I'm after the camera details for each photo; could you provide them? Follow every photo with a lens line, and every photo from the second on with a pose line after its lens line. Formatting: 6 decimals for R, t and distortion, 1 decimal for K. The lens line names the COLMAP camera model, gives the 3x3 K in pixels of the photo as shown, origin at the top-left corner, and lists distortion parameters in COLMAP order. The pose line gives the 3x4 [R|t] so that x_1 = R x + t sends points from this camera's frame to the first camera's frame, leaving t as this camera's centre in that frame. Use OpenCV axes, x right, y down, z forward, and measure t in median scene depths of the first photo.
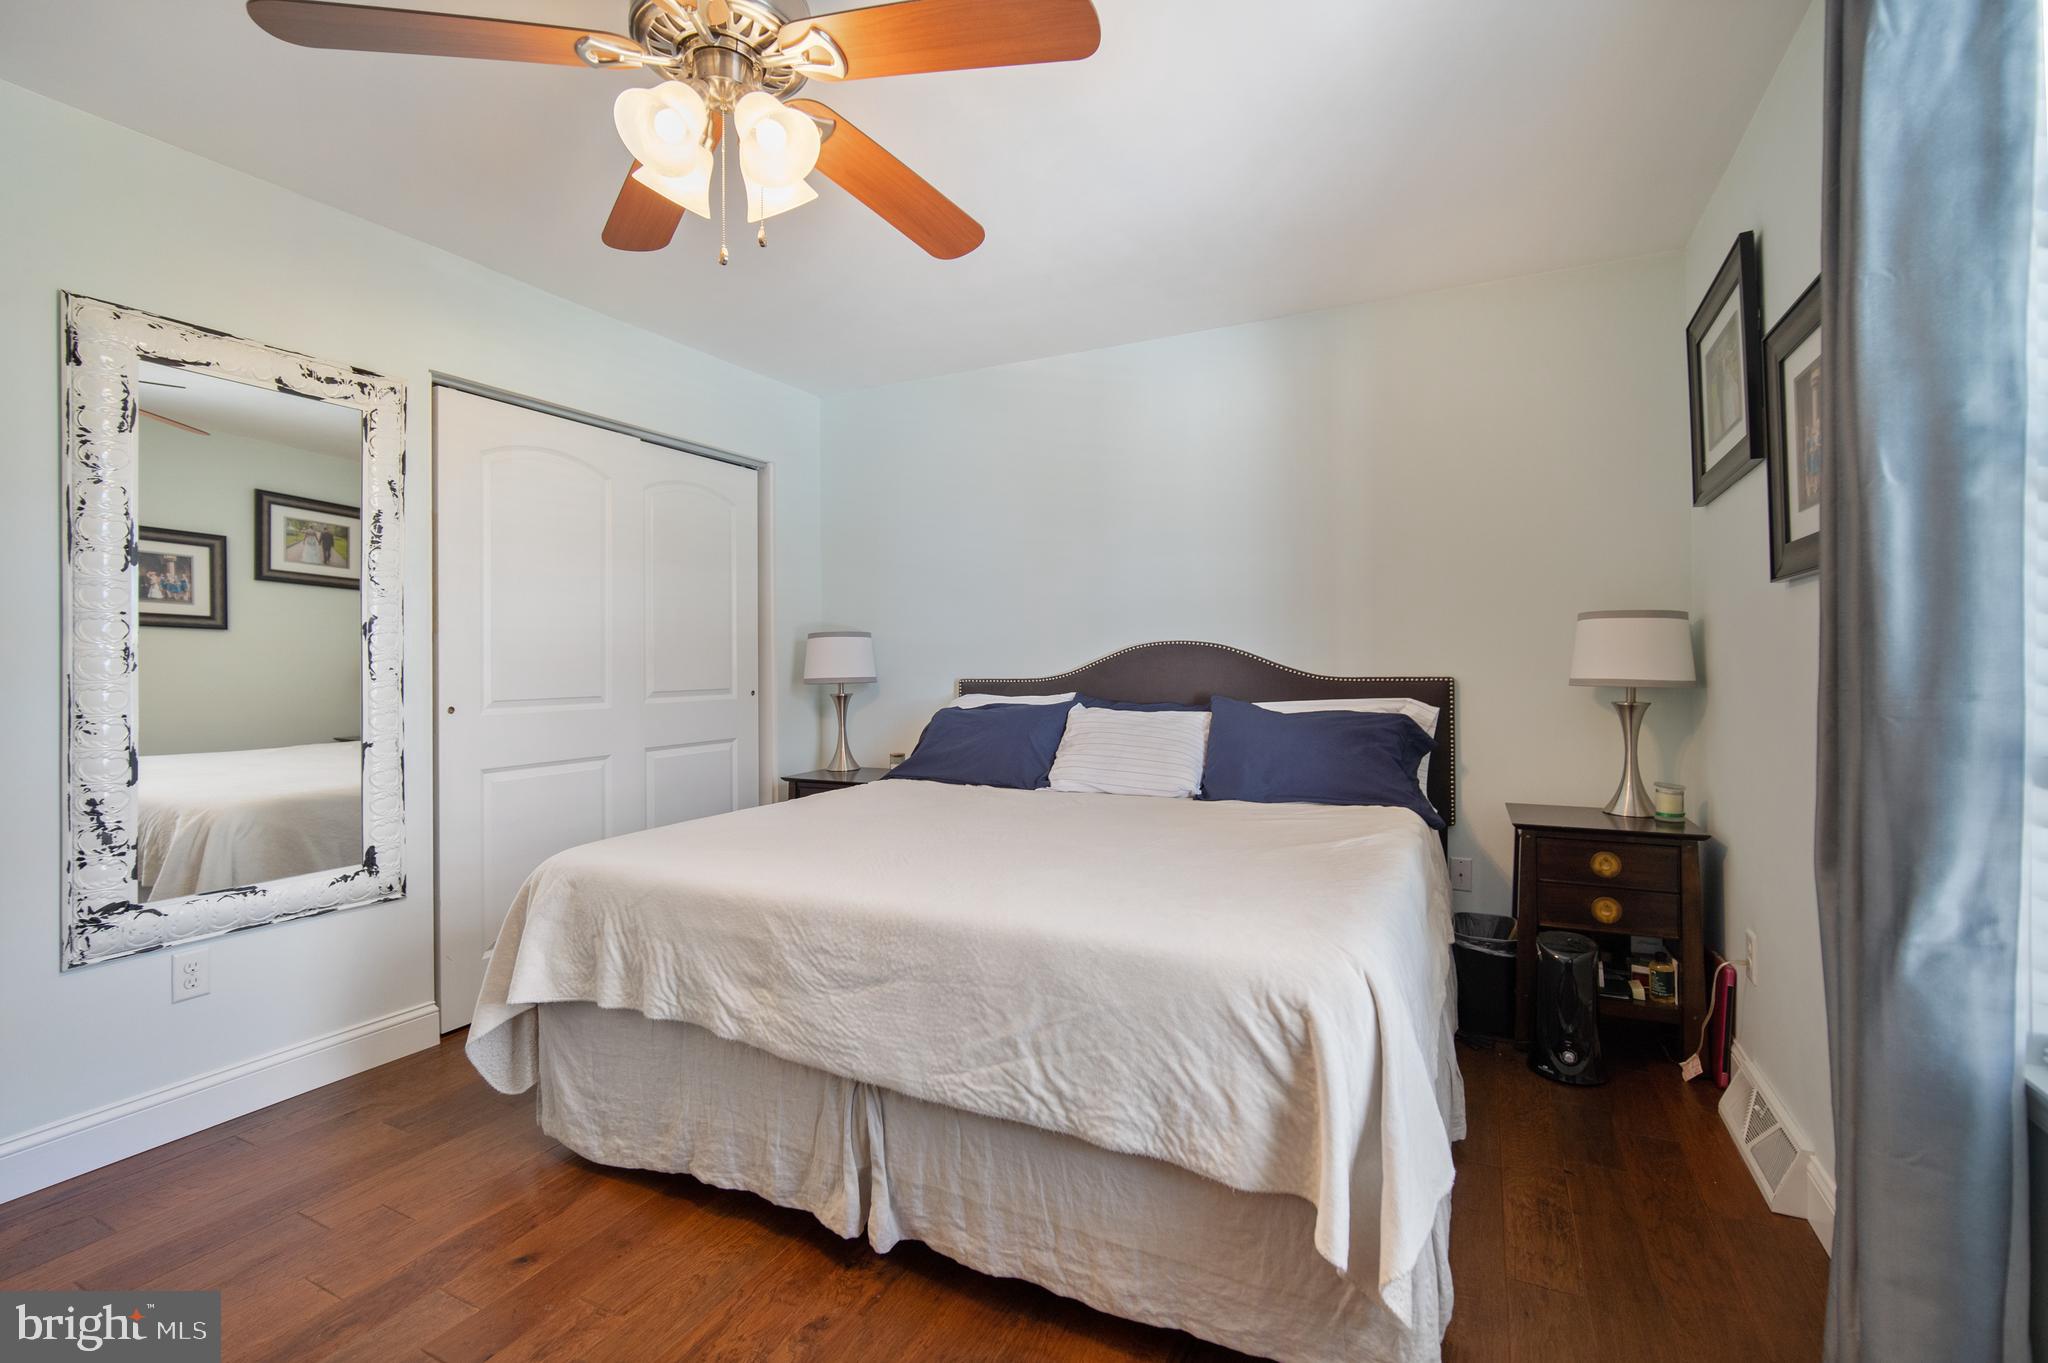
lens RADIAL K [[916.6, 0, 1042.5], [0, 916.6, 672.2], [0, 0, 1]] dist [-0.001688, 0.000047]
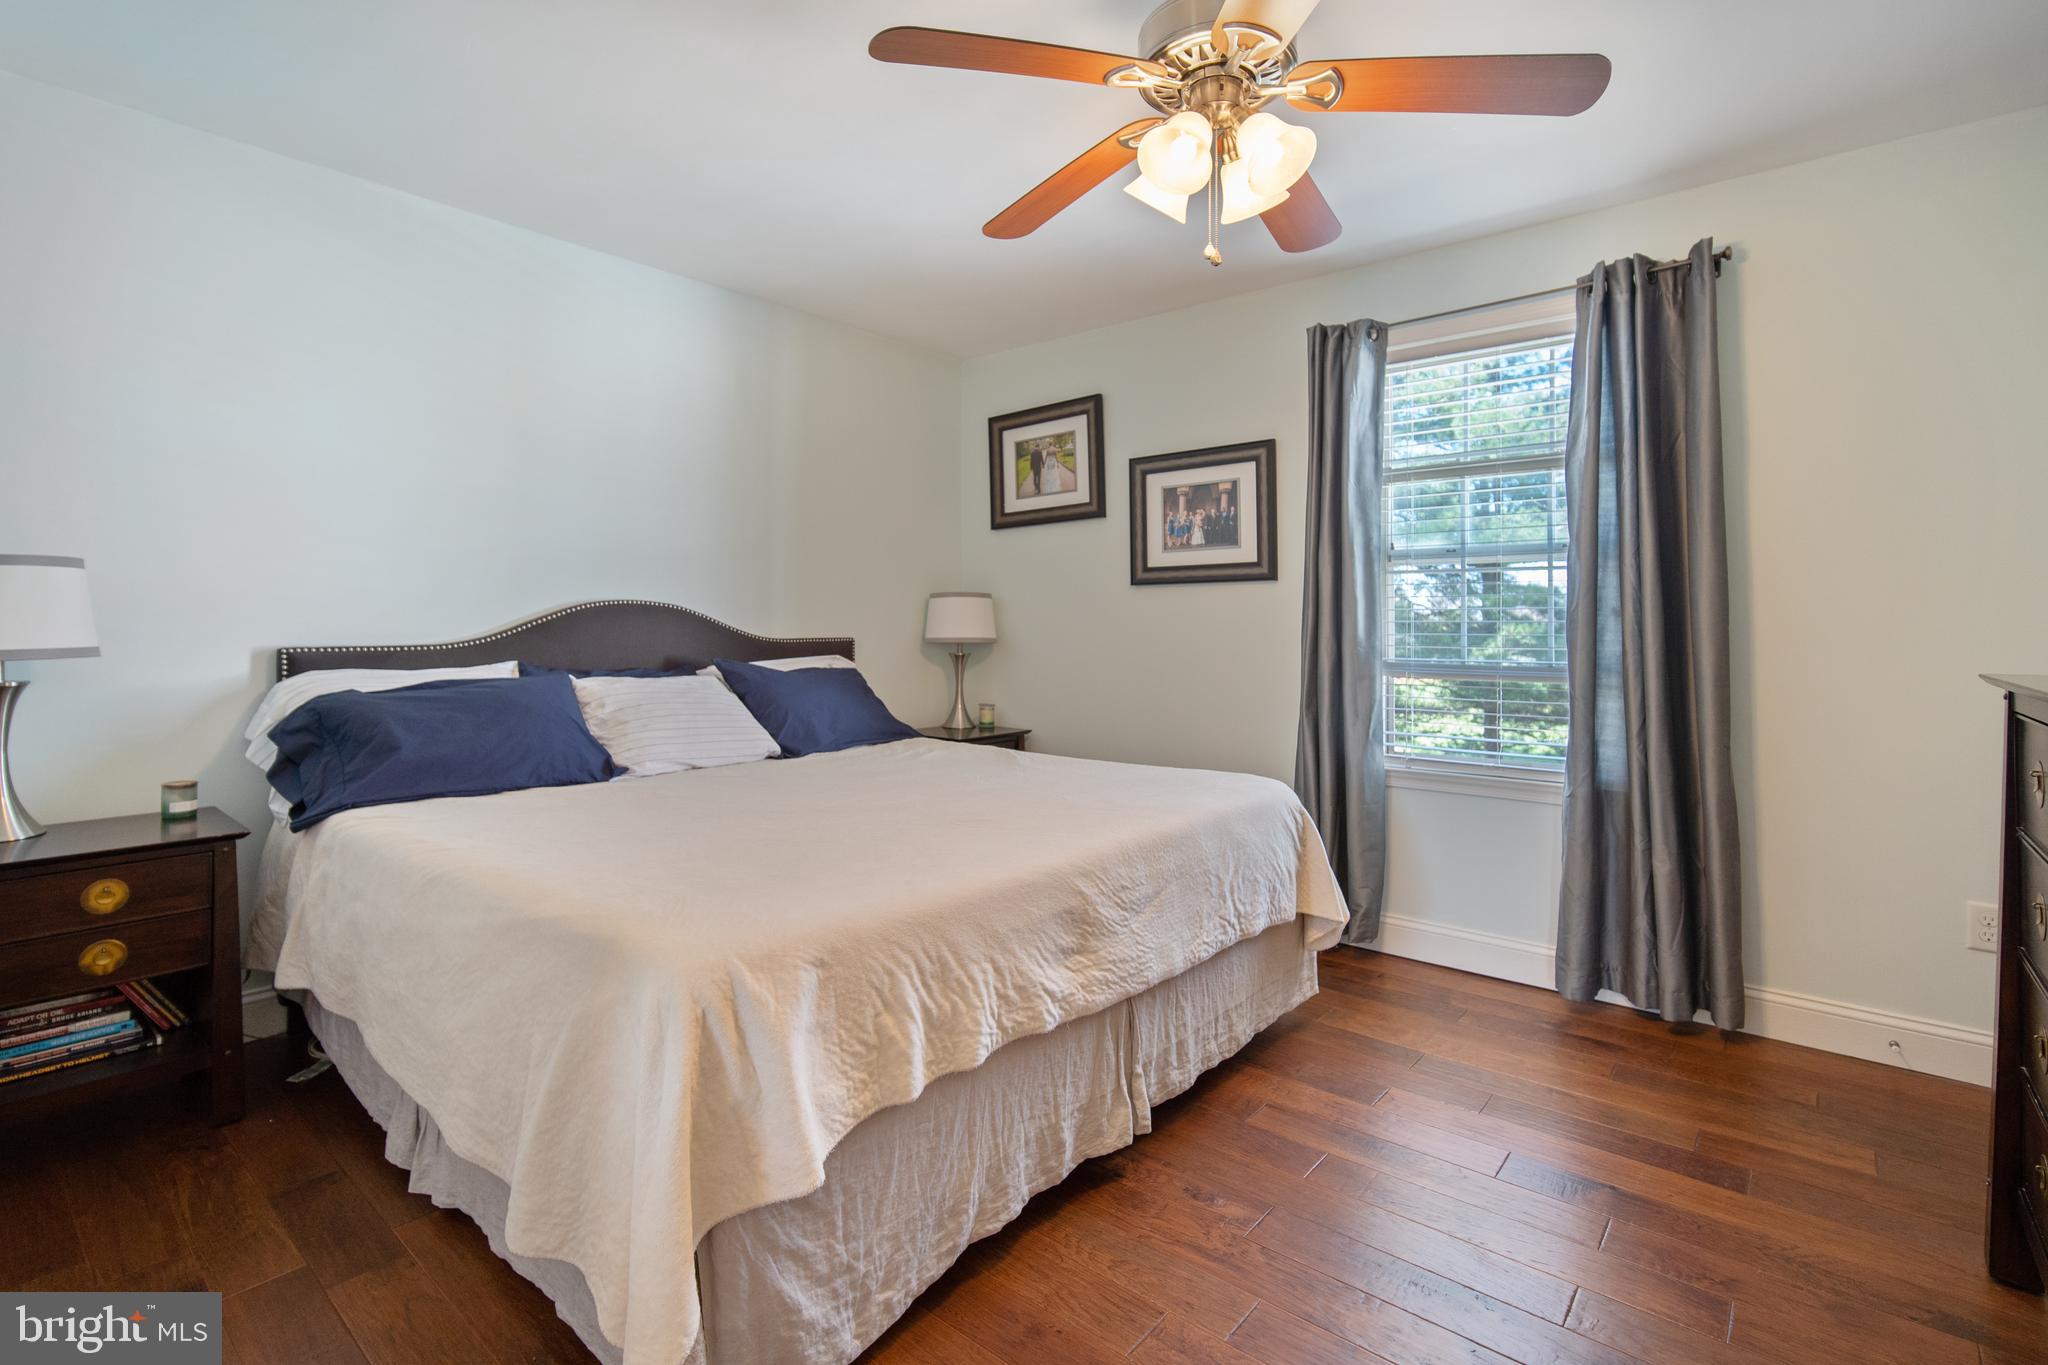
lens RADIAL K [[941.0, 0, 1022.1], [0, 941.0, 604.2], [0, 0, 1]] dist [0.002820, 0.007264]
pose [[0.252962, 0.021807, 0.967230, -1.299012], [0.006489, 0.999685, -0.024235, -0.008850], [-0.967454, 0.012407, 0.252741, 0.788653]]
